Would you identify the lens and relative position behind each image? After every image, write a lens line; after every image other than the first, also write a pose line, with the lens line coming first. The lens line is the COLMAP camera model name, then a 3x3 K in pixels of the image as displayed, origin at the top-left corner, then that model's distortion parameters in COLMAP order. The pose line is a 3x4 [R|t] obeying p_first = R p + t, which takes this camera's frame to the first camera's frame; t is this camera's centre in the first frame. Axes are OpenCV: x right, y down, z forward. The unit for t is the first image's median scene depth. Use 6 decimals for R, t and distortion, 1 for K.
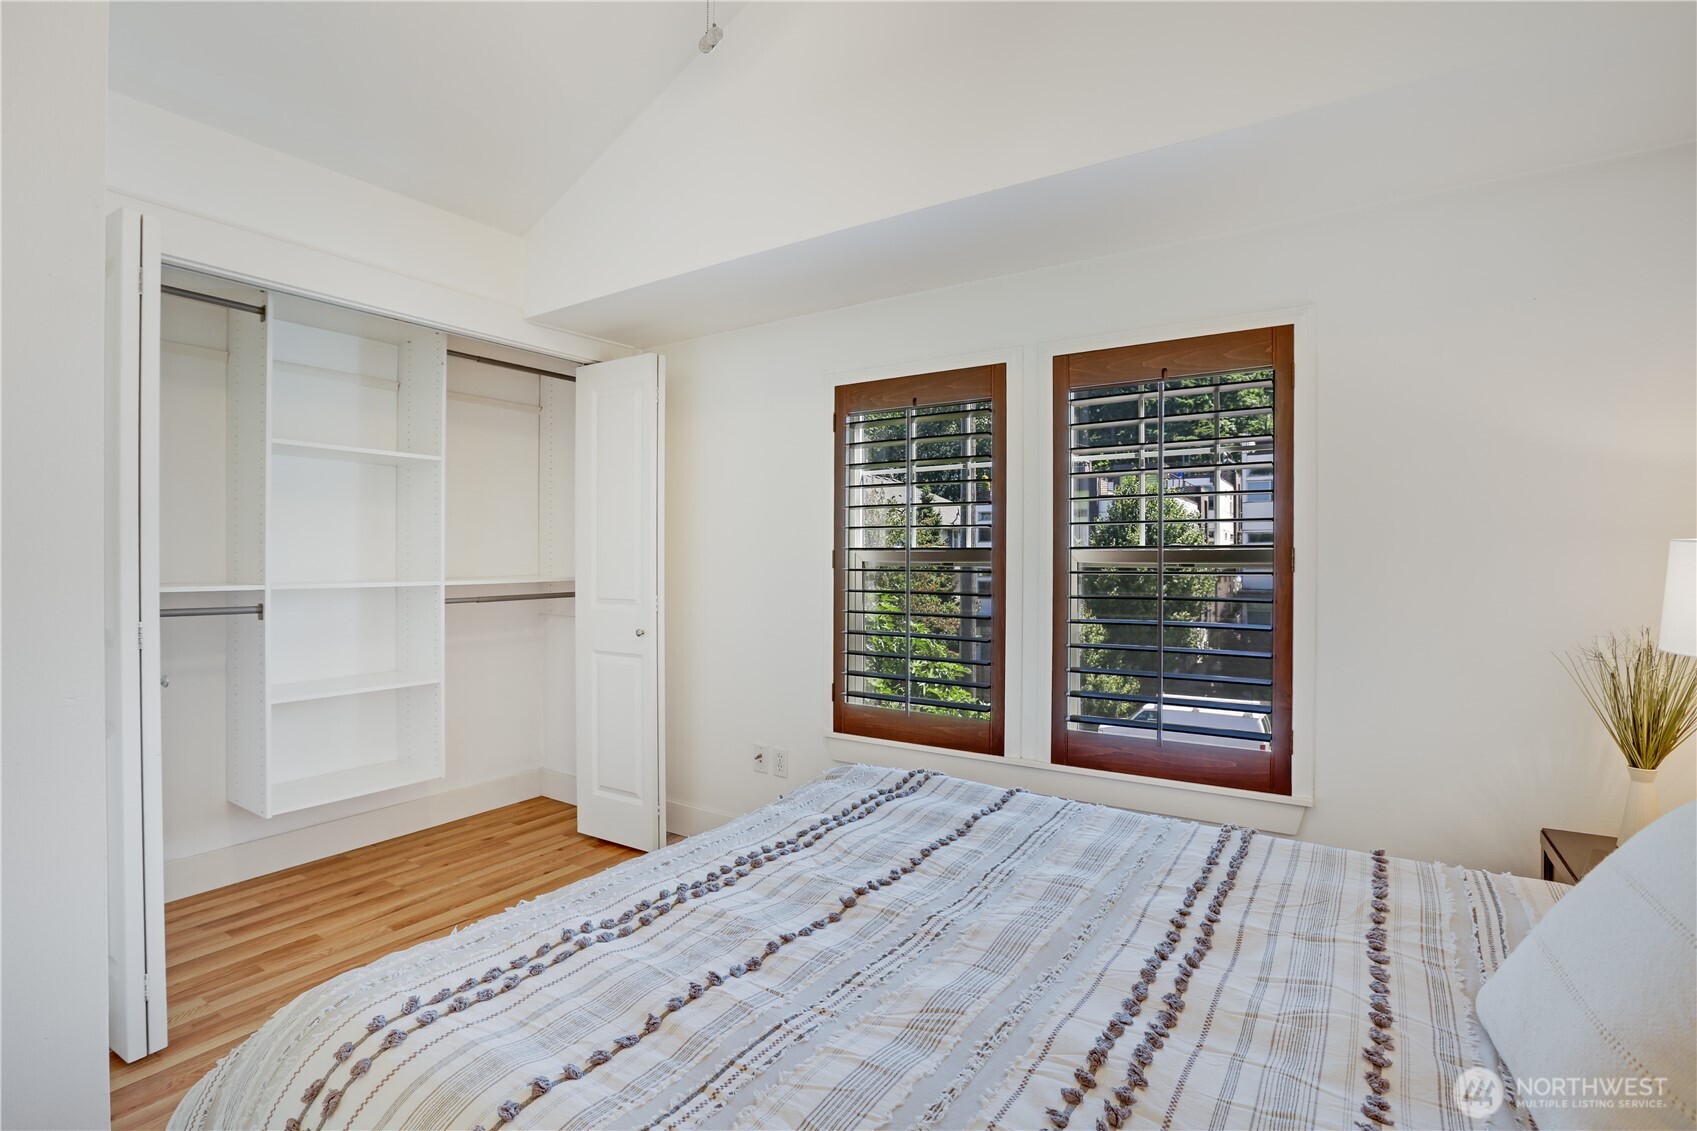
lens RADIAL K [[797.3, 0, 845.2], [0, 797.3, 564.3], [0, 0, 1]] dist [-0.042720, 0.009322]
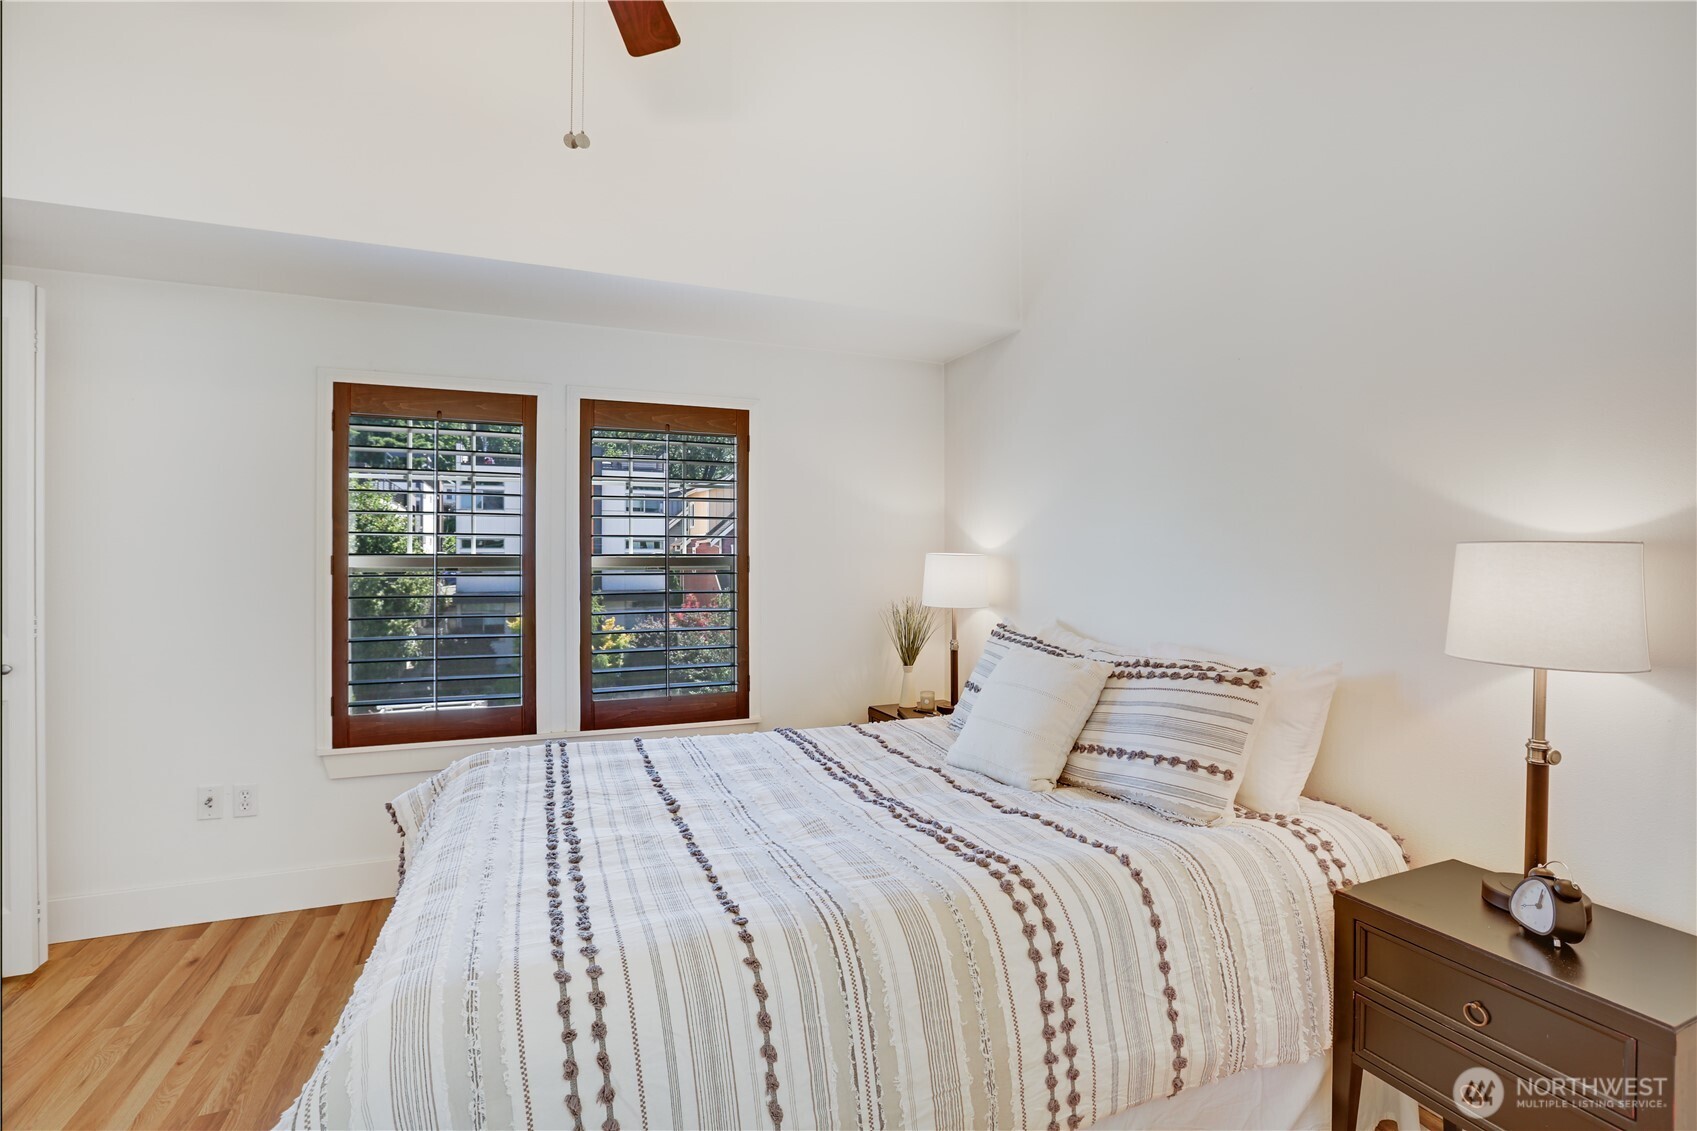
lens RADIAL K [[797.3, 0, 837.8], [0, 797.3, 567.9], [0, 0, 1]] dist [-0.042720, 0.009322]
pose [[0.559929, -0.007912, 0.828503, -0.623932], [0.008935, 0.999954, 0.003511, -0.001385], [-0.828492, 0.005437, 0.559974, -0.017144]]
